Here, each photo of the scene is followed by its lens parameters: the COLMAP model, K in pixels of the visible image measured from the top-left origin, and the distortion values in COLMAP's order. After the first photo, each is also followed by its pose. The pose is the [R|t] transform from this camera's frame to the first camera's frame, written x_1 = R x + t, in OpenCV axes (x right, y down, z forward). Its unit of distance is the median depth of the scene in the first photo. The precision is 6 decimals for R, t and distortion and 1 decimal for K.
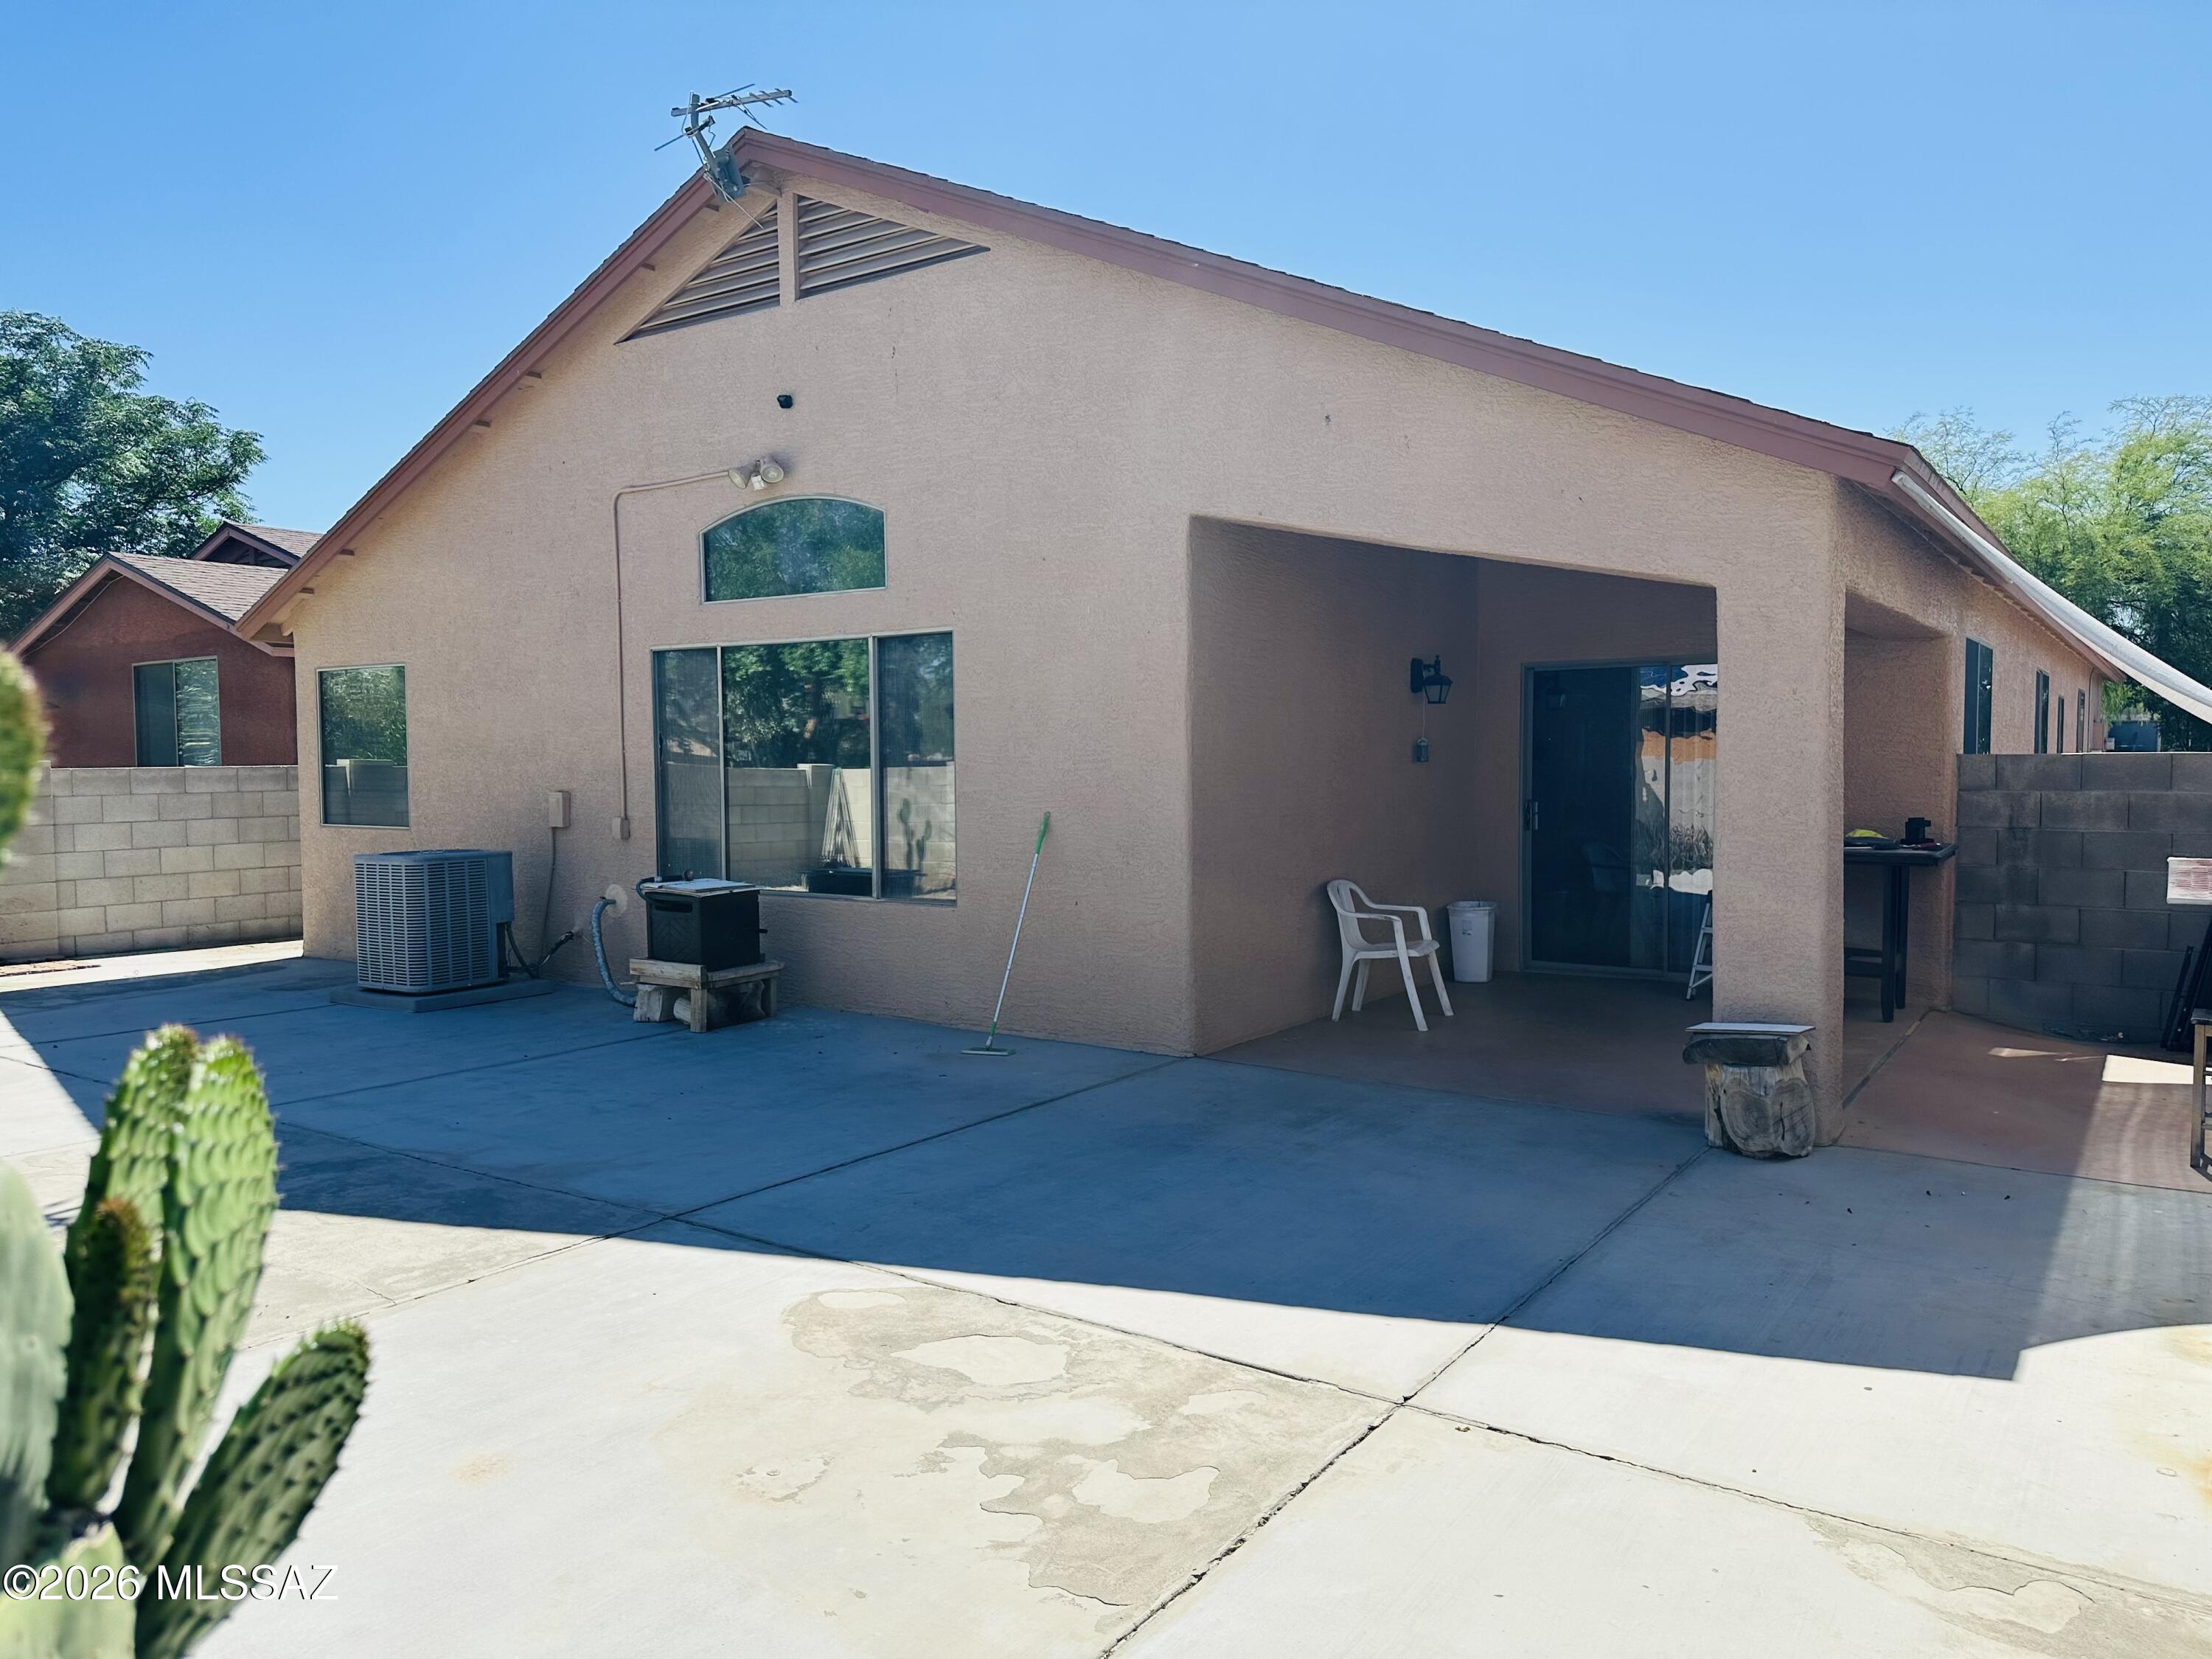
lens RADIAL K [[1572.5, 0, 1107.0], [0, 1572.5, 819.6], [0, 0, 1]] dist [0.067343, -0.004300]
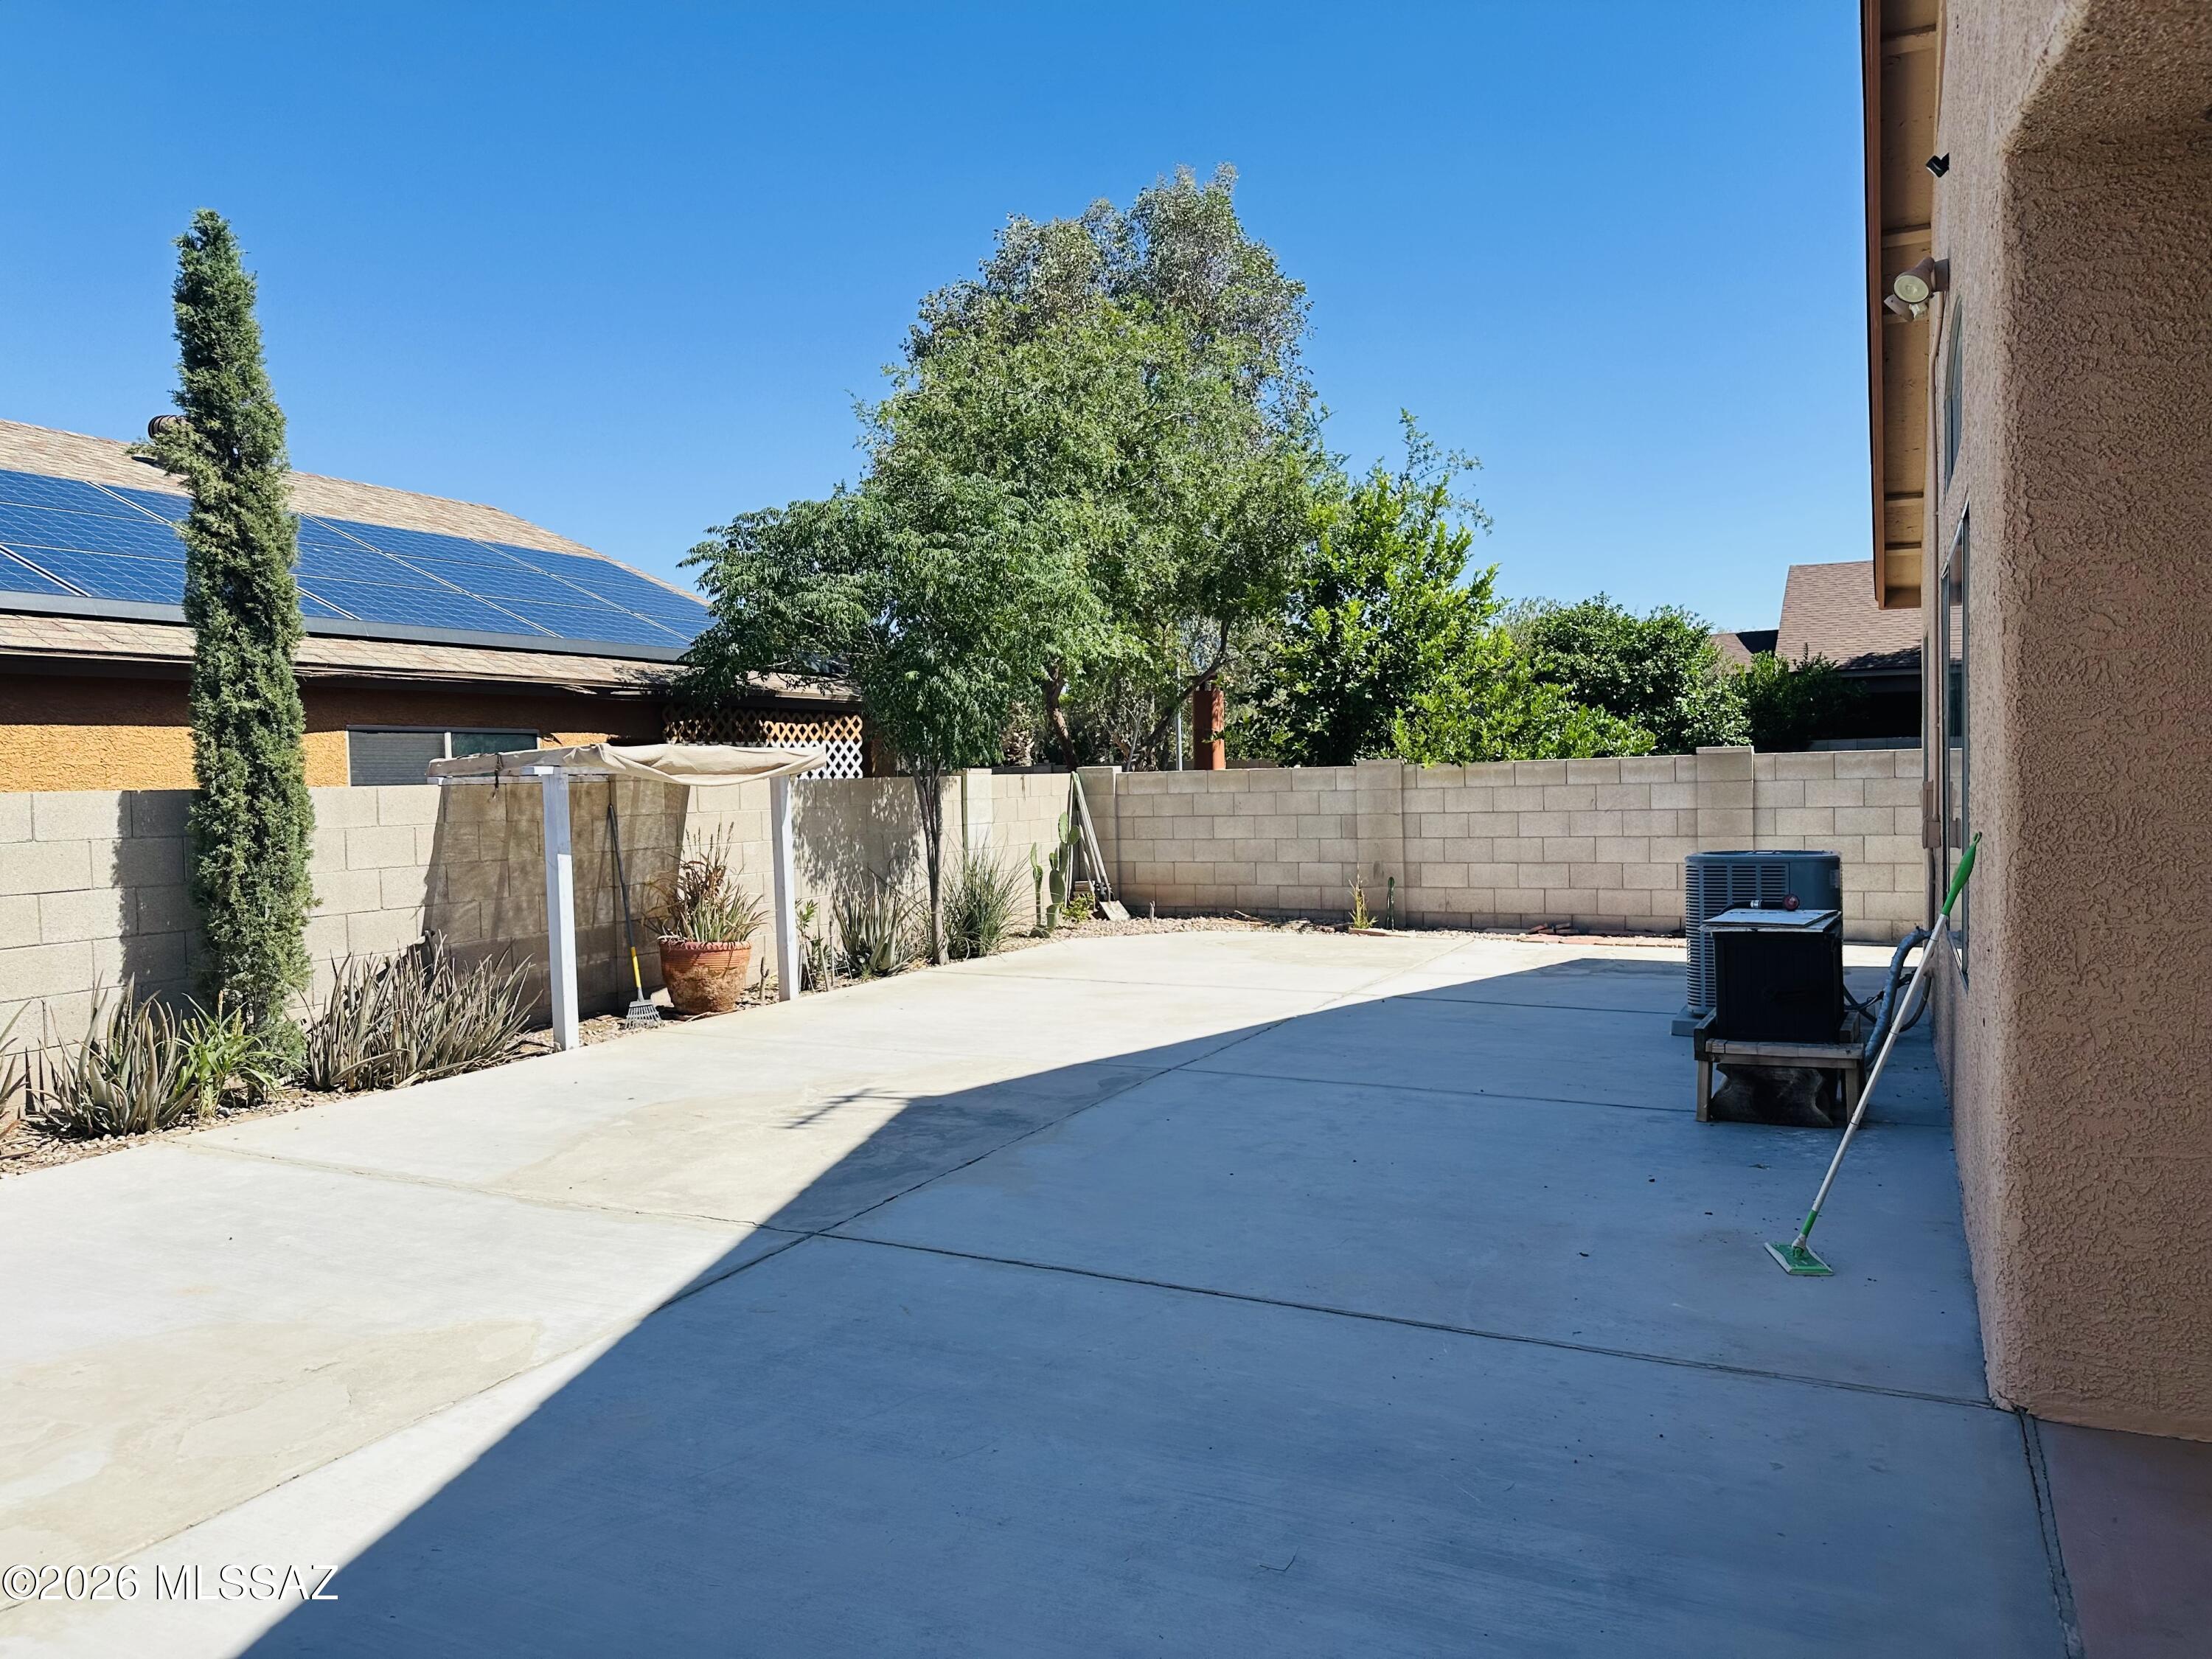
lens RADIAL K [[1572.5, 0, 1106.3], [0, 1572.5, 827.6], [0, 0, 1]] dist [0.067343, -0.004300]
pose [[0.125895, 0.036390, -0.991376, 0.438717], [-0.017005, 0.999259, 0.034520, -0.018419], [0.991898, 0.012512, 0.126421, 0.677793]]
